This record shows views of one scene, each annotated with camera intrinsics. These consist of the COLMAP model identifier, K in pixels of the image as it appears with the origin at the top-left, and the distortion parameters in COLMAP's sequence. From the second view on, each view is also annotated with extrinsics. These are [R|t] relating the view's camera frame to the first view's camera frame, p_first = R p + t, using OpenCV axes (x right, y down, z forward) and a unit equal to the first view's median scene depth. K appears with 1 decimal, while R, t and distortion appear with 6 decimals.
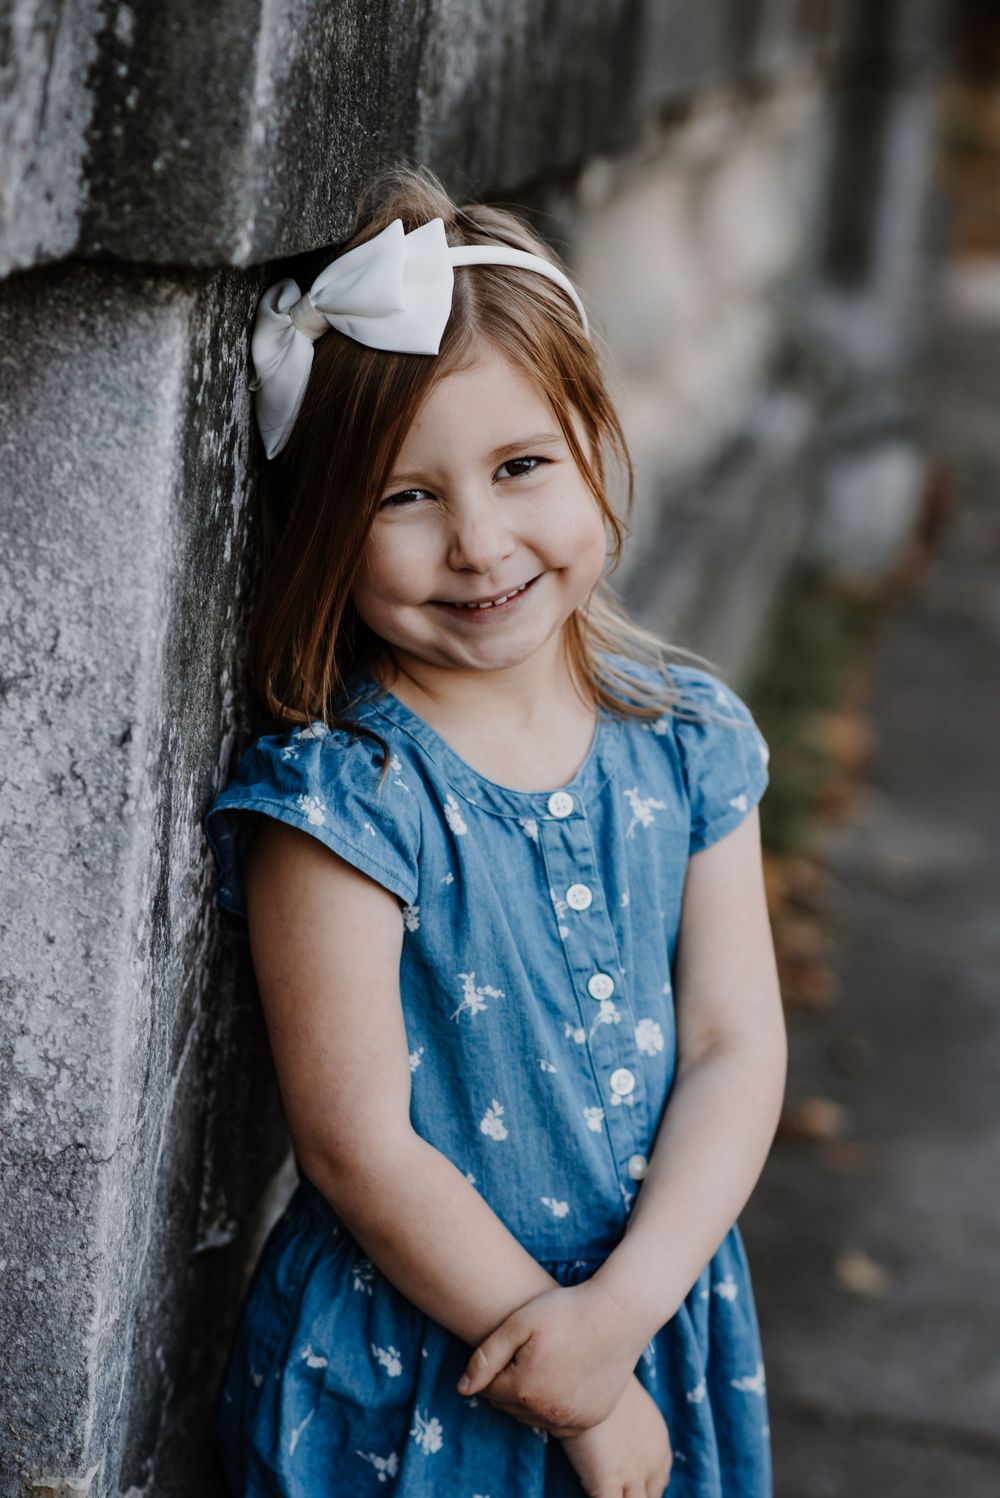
lens RADIAL K [[3588.5, 0, 500.1], [0, 3588.5, 750.1], [0, 0, 1]] dist [0.113966, 0.000000]
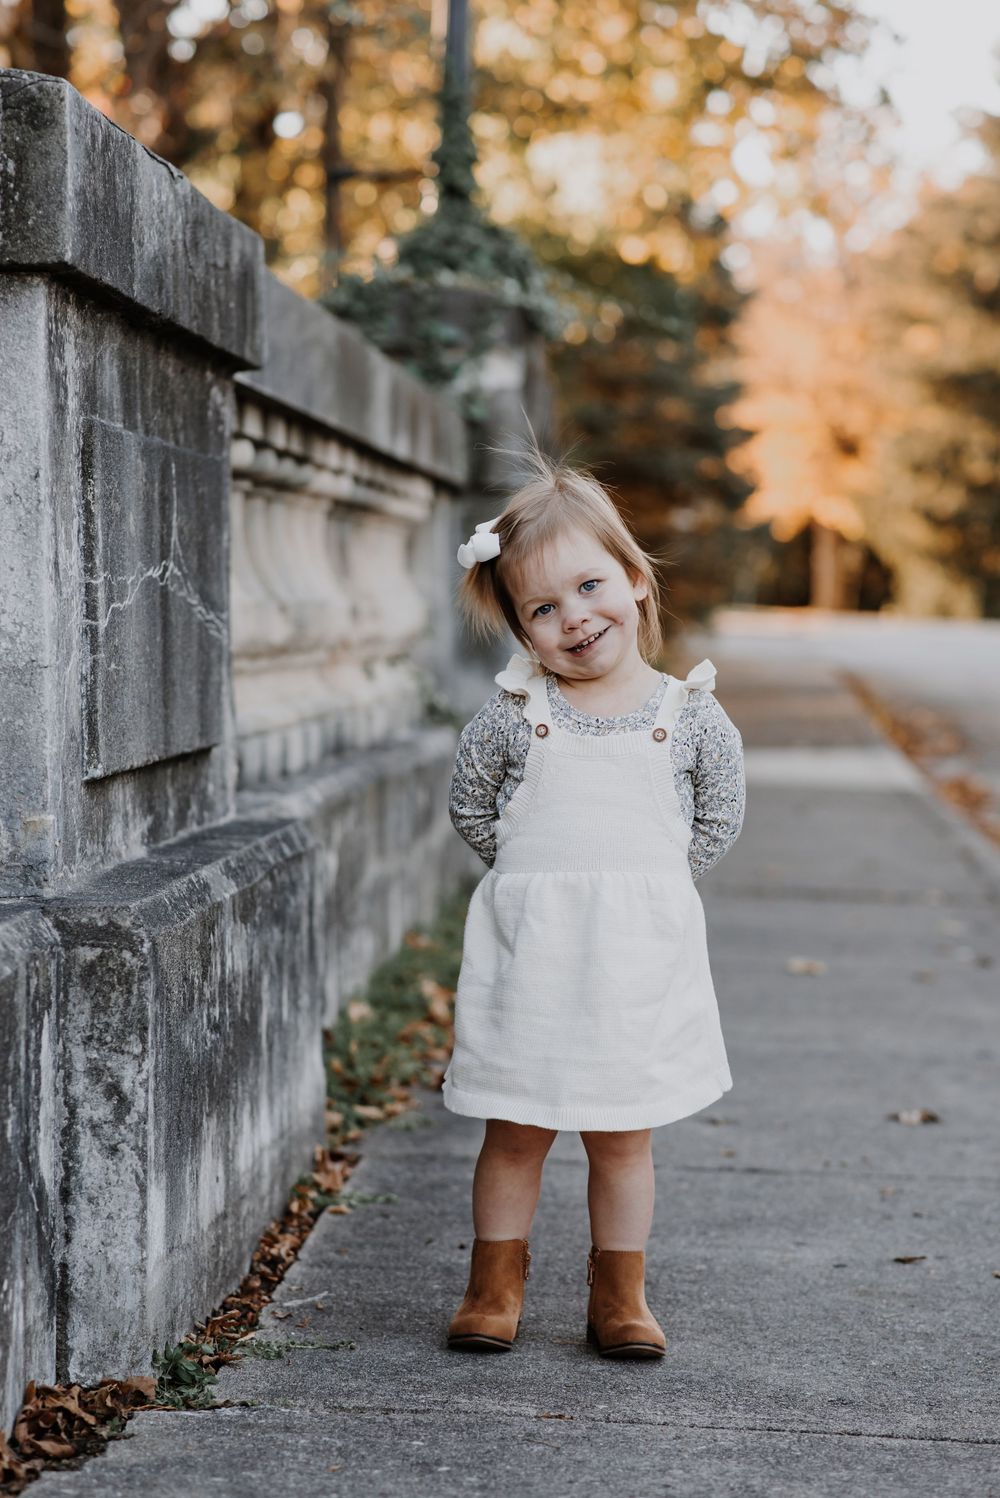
lens RADIAL K [[3588.5, 0, 500.2], [0, 3588.5, 748.3], [0, 0, 1]] dist [0.113966, 0.000000]
pose [[0.990683, -0.107048, 0.084192, -0.022643], [0.119480, 0.979849, -0.160064, 0.568394], [-0.065361, 0.168632, 0.983510, -1.249142]]
